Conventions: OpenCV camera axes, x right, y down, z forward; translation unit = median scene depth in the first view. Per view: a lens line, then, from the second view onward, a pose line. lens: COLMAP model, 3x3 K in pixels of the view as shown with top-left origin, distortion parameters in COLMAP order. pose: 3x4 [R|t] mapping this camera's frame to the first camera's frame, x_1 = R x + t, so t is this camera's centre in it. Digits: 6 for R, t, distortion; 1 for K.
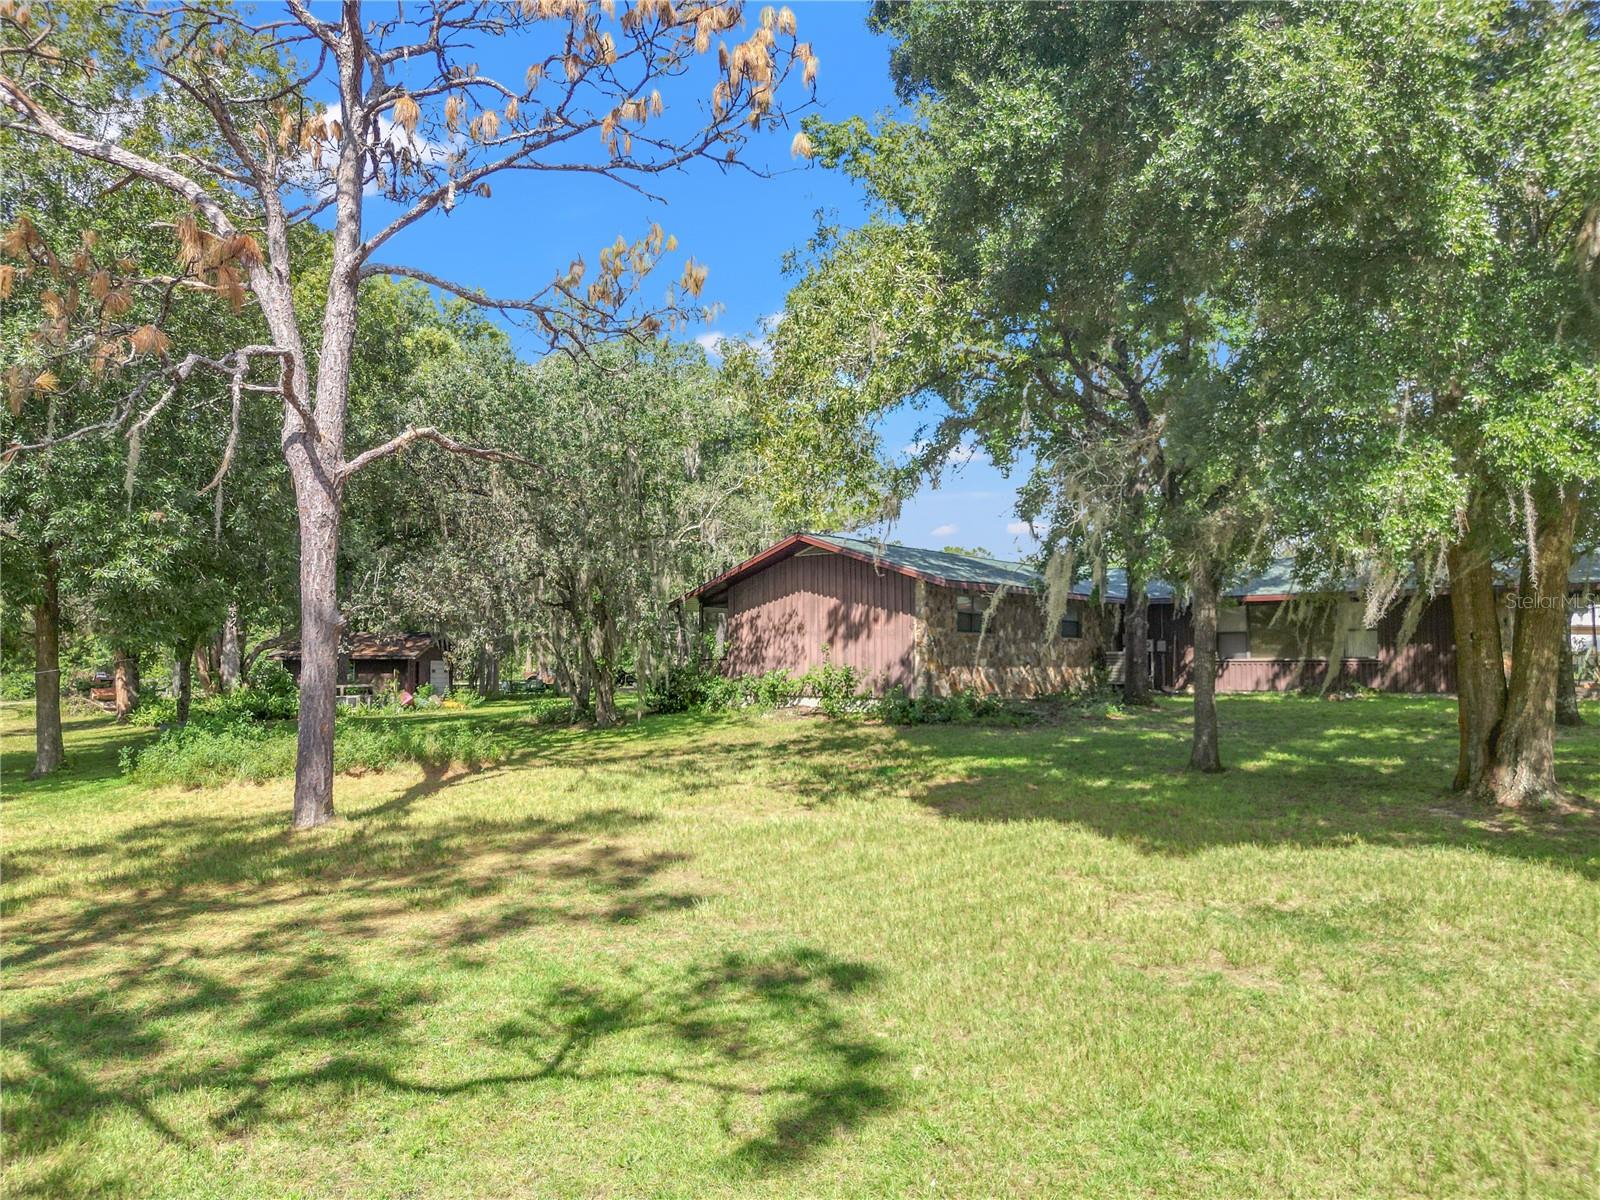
lens RADIAL K [[1130.2, 0, 796.0], [0, 1130.2, 613.6], [0, 0, 1]] dist [0.056434, -0.044980]
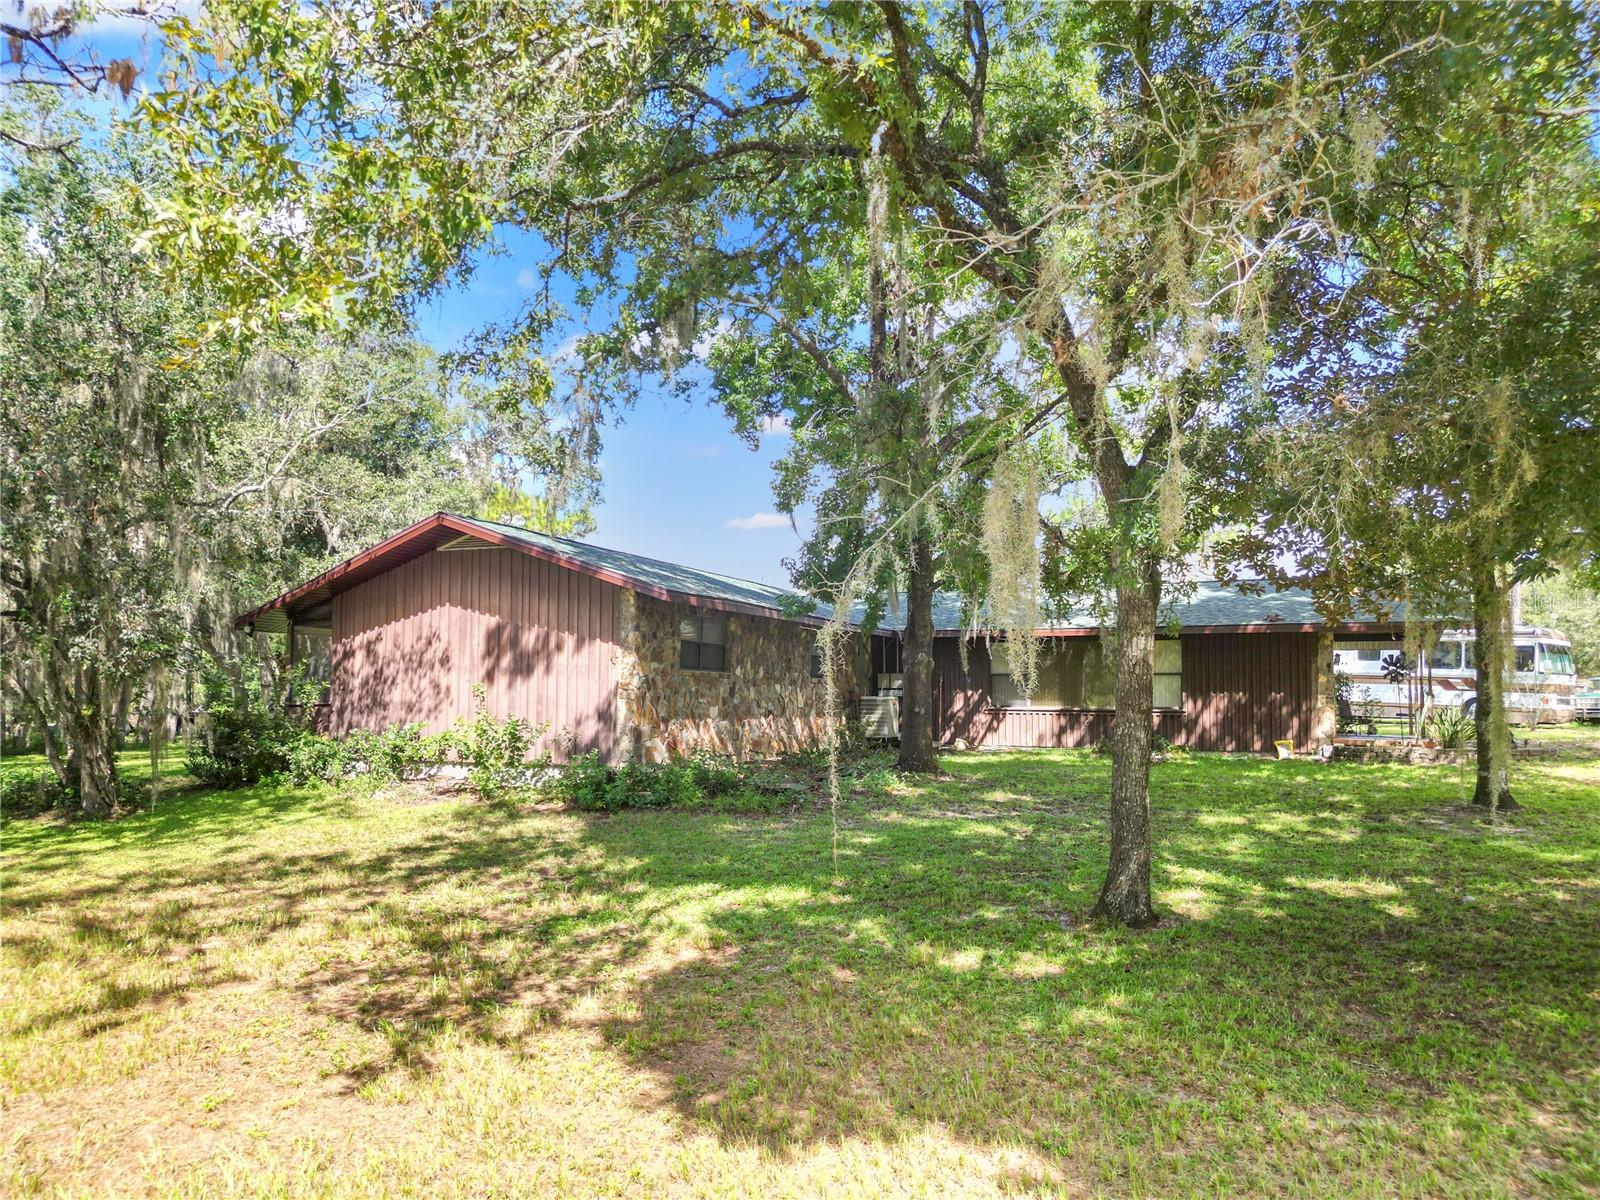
lens RADIAL K [[1130.2, 0, 785.4], [0, 1130.2, 600.9], [0, 0, 1]] dist [0.056434, -0.044980]
pose [[0.968090, 0.032729, 0.248457, 0.031987], [-0.022002, 0.998707, -0.045830, 0.005182], [-0.249635, 0.038901, 0.967558, 0.317067]]
